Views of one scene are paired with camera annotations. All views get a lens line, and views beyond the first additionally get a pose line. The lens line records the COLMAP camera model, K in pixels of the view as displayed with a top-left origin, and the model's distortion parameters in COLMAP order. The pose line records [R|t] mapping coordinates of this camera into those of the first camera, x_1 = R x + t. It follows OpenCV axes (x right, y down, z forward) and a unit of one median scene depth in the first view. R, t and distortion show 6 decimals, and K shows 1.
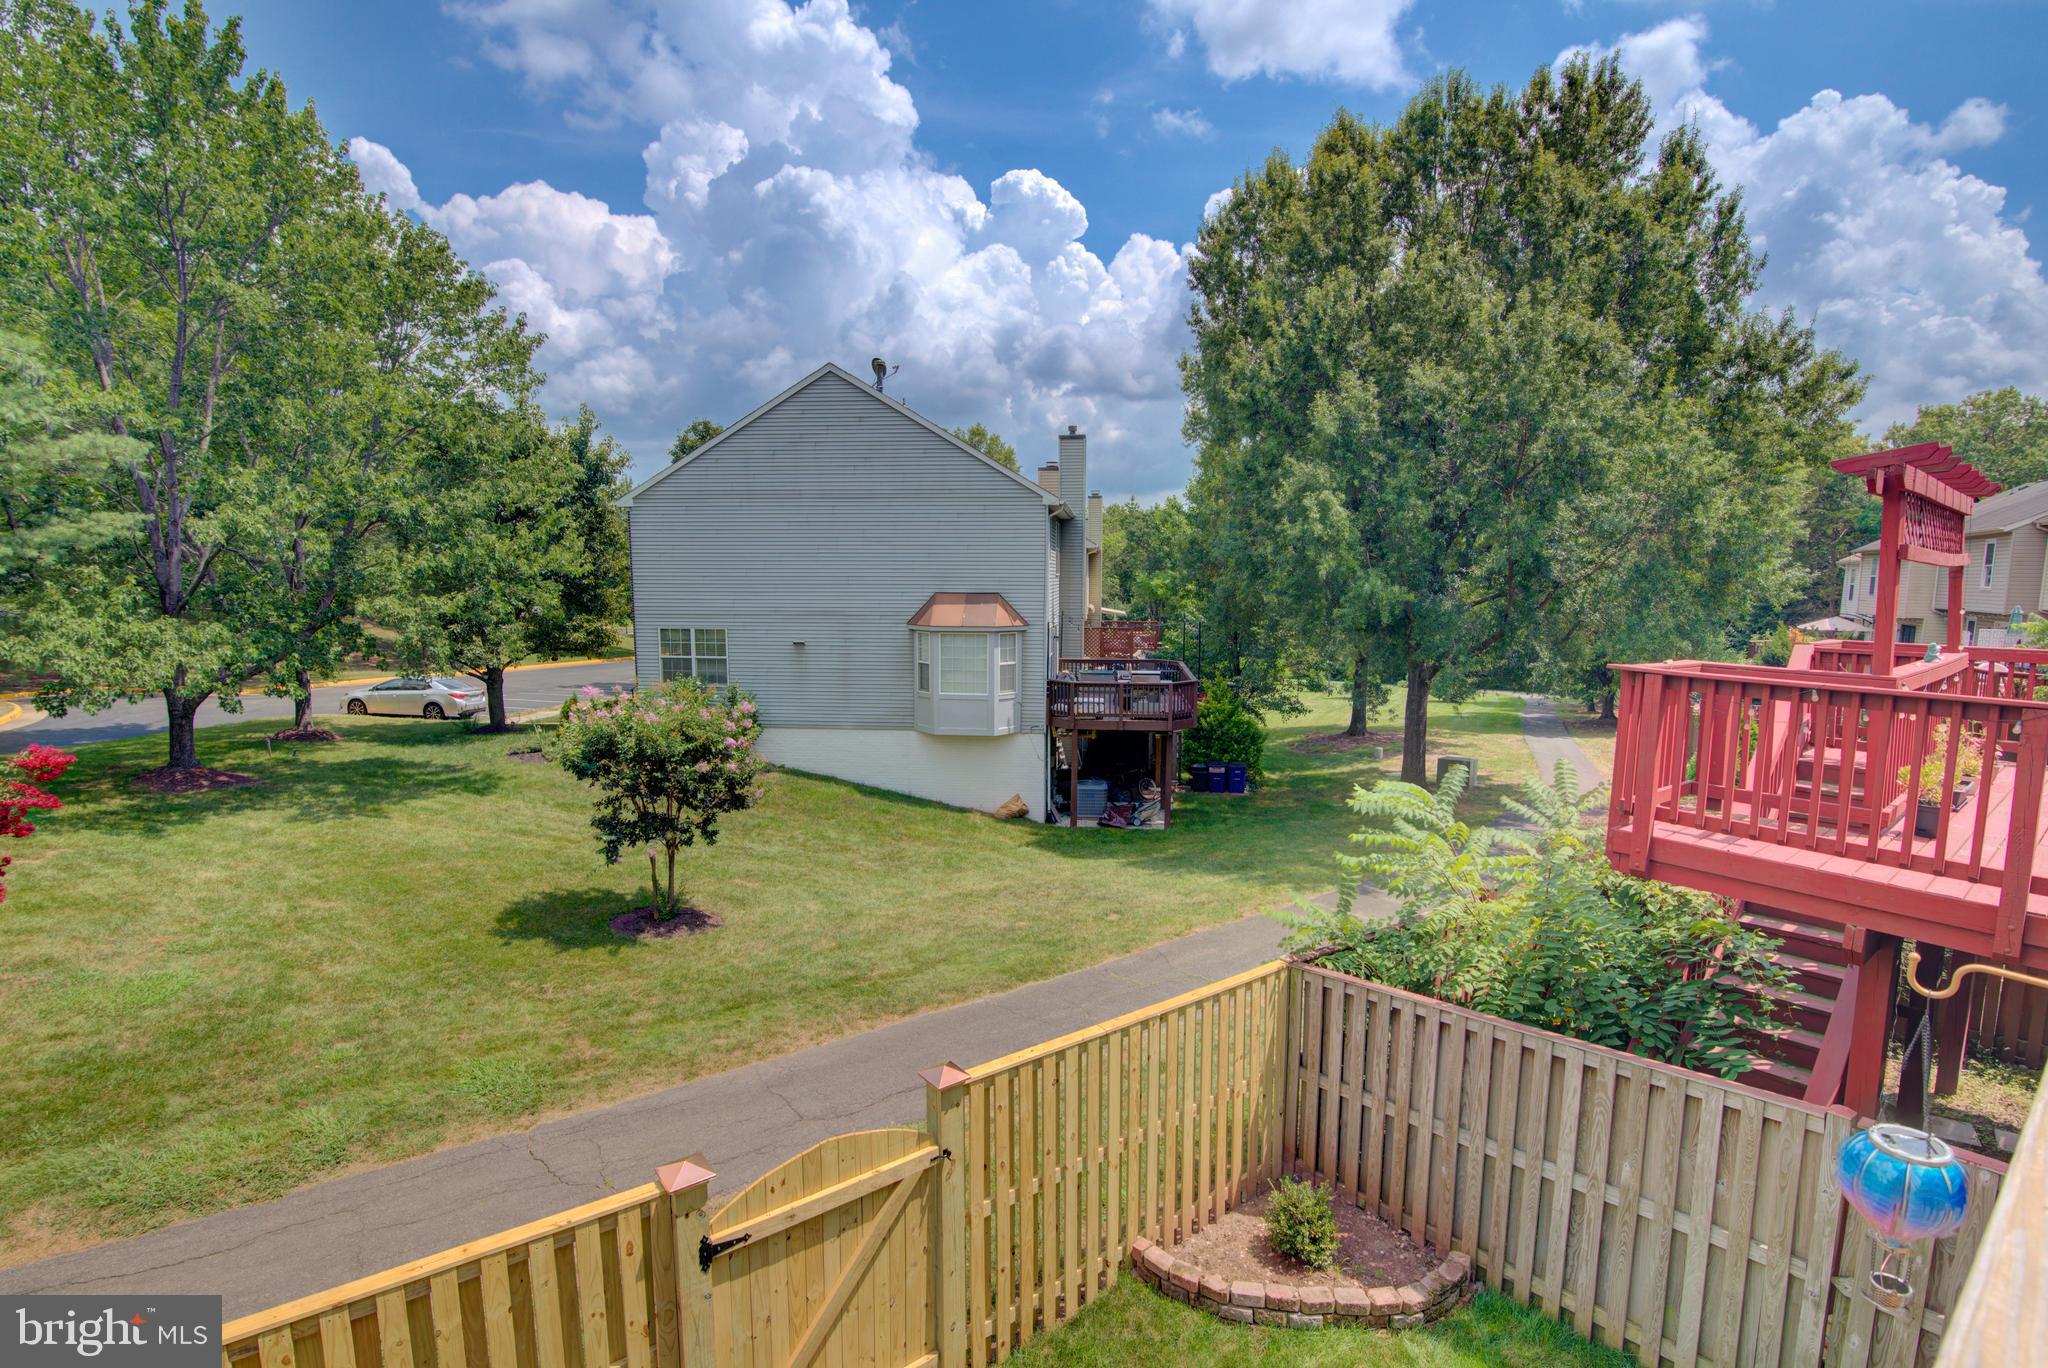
lens RADIAL K [[933.1, 0, 1019.5], [0, 933.1, 692.9], [0, 0, 1]] dist [-0.019491, 0.001099]
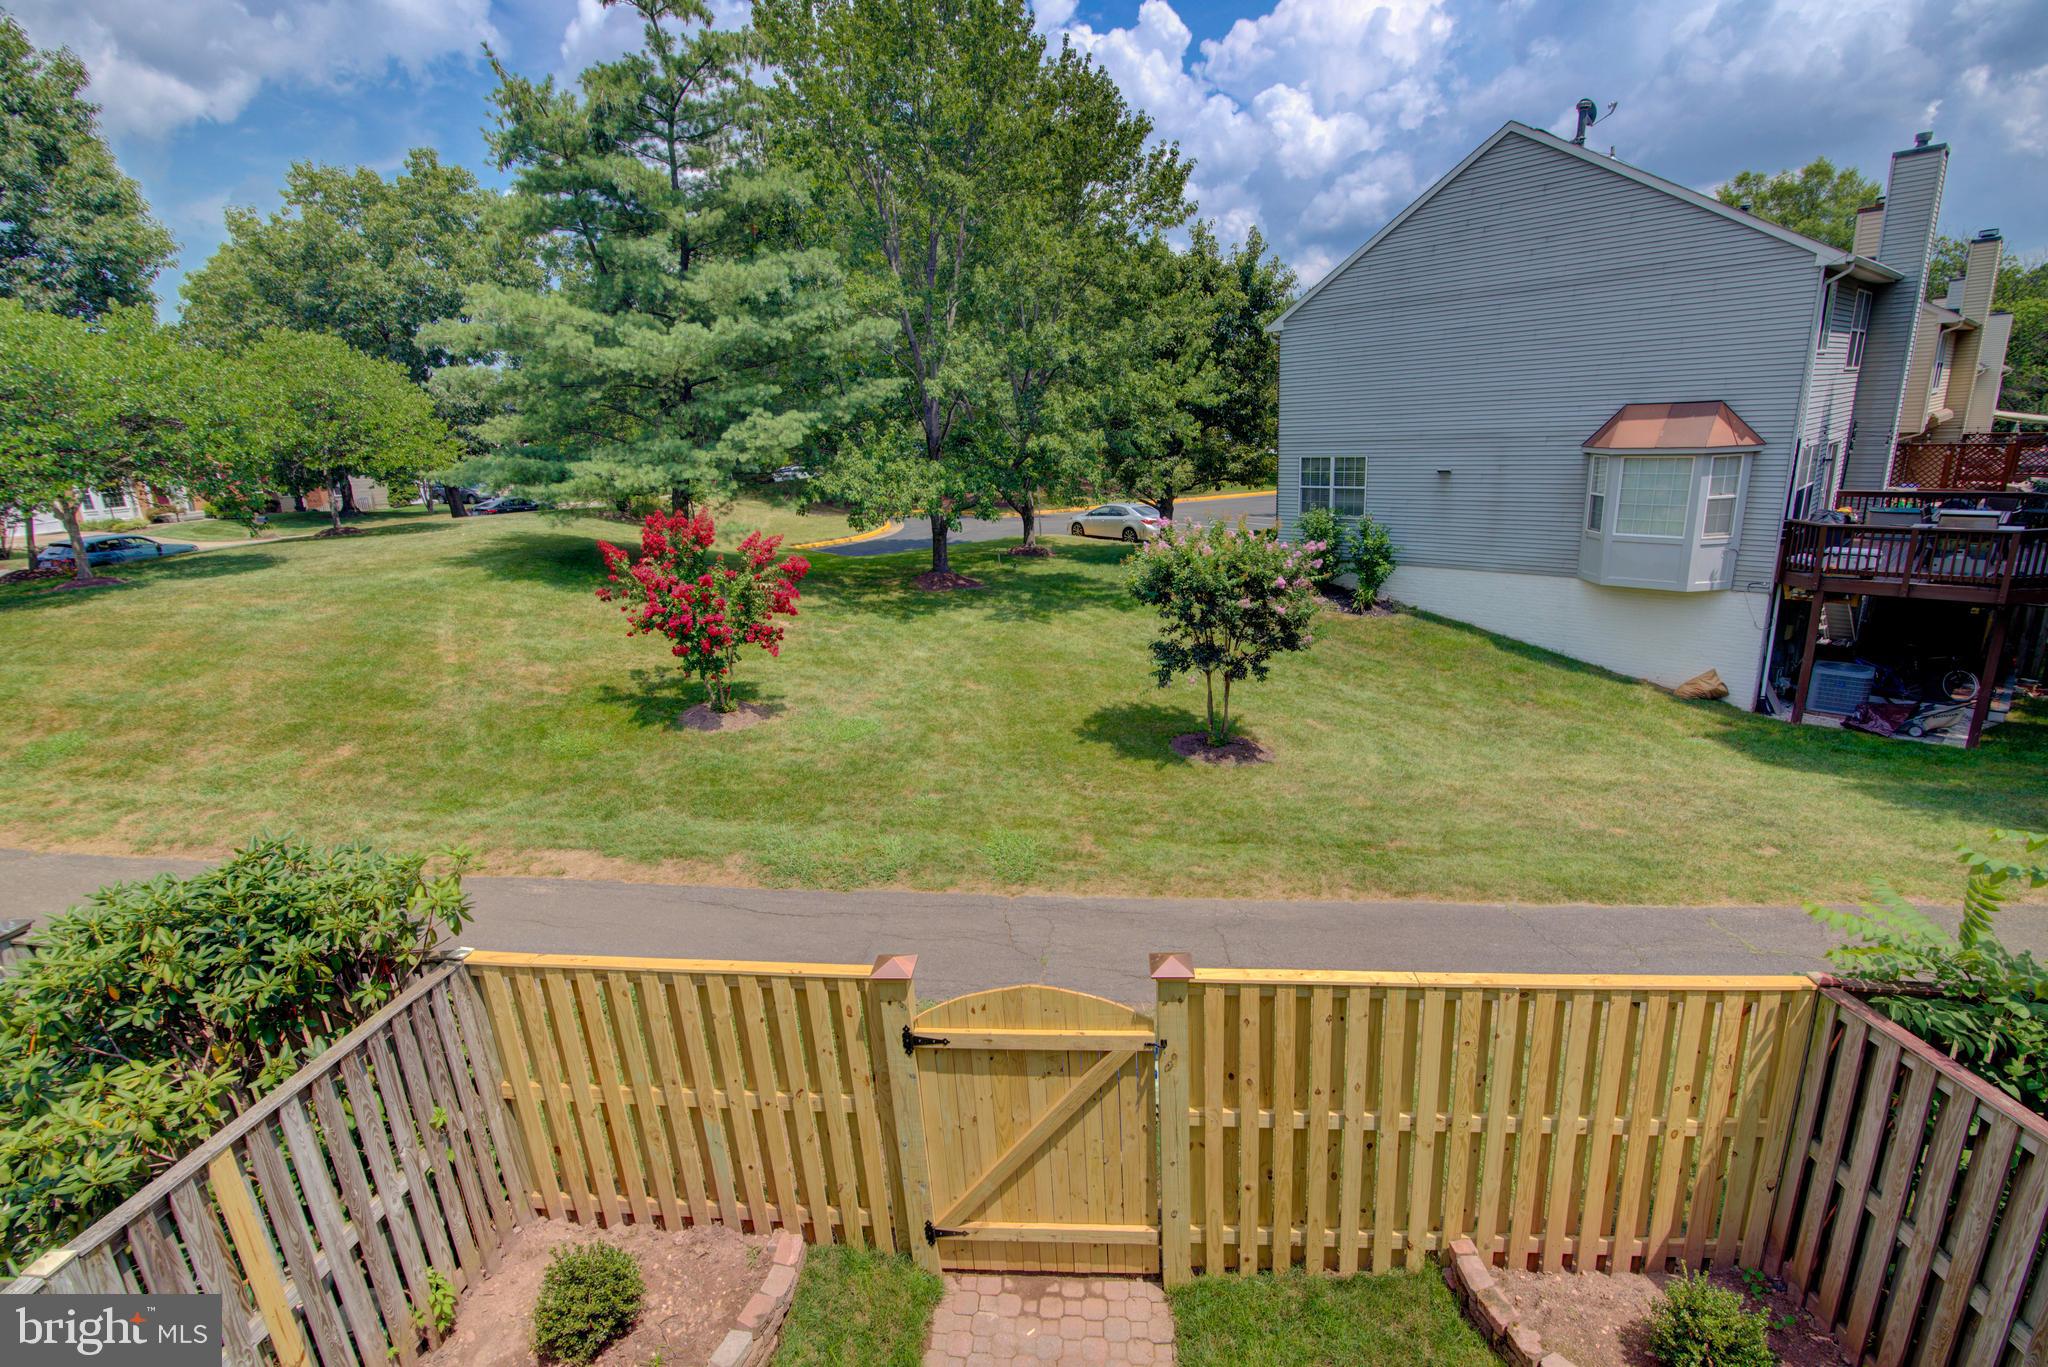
lens RADIAL K [[930.8, 0, 1024.2], [0, 930.8, 693.7], [0, 0, 1]] dist [-0.021539, 0.001561]
pose [[0.739285, 0.143518, -0.657921, 0.097337], [-0.021730, 0.981600, 0.189706, -0.004705], [0.673042, -0.125950, 0.728801, 0.072387]]
